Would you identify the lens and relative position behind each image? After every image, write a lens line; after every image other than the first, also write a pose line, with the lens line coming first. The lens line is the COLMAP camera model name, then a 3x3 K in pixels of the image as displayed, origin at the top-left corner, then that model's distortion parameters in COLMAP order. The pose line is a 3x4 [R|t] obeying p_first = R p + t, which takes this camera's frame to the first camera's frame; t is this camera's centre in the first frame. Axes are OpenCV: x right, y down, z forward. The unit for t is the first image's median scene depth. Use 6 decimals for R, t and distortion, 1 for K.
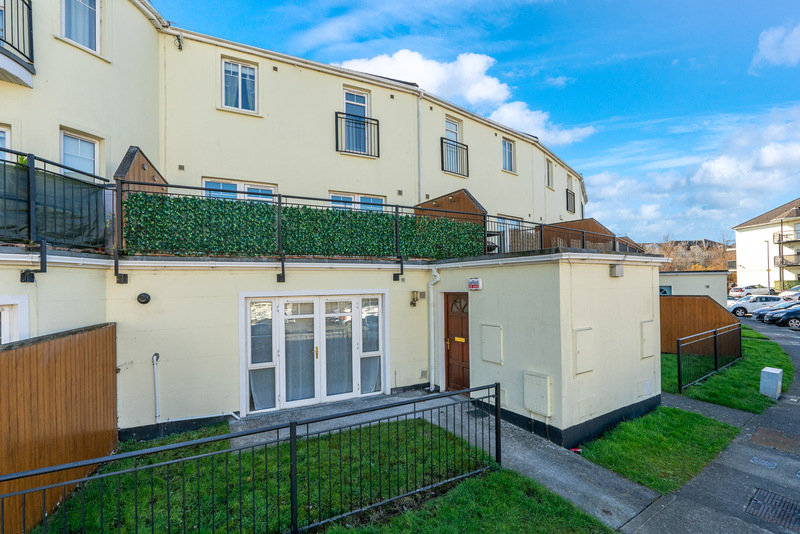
lens RADIAL K [[355.3, 0, 404.1], [0, 355.3, 272.4], [0, 0, 1]] dist [-0.001321, -0.000273]
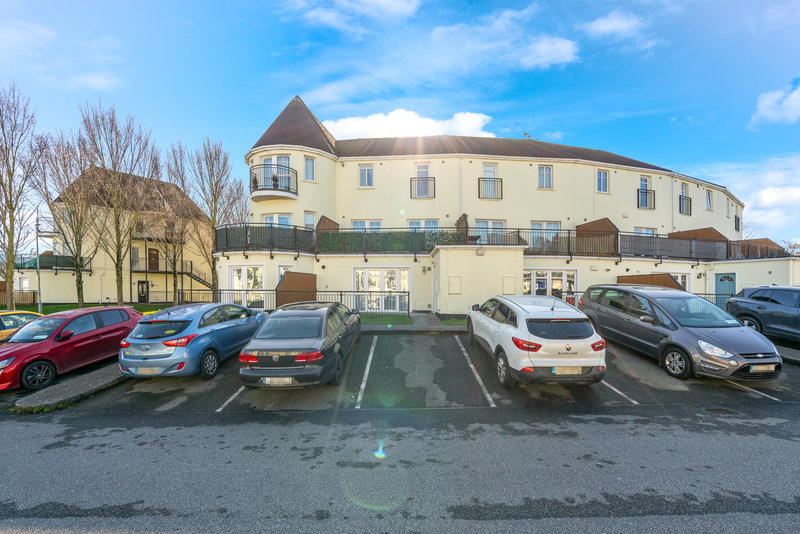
lens RADIAL K [[355.3, 0, 404.1], [0, 355.3, 272.4], [0, 0, 1]] dist [-0.001321, -0.000273]
pose [[0.859742, -0.005231, -0.510702, 1.128406], [-0.000407, 0.999940, -0.010928, 0.122695], [0.510729, 0.009603, 0.859688, -1.001740]]
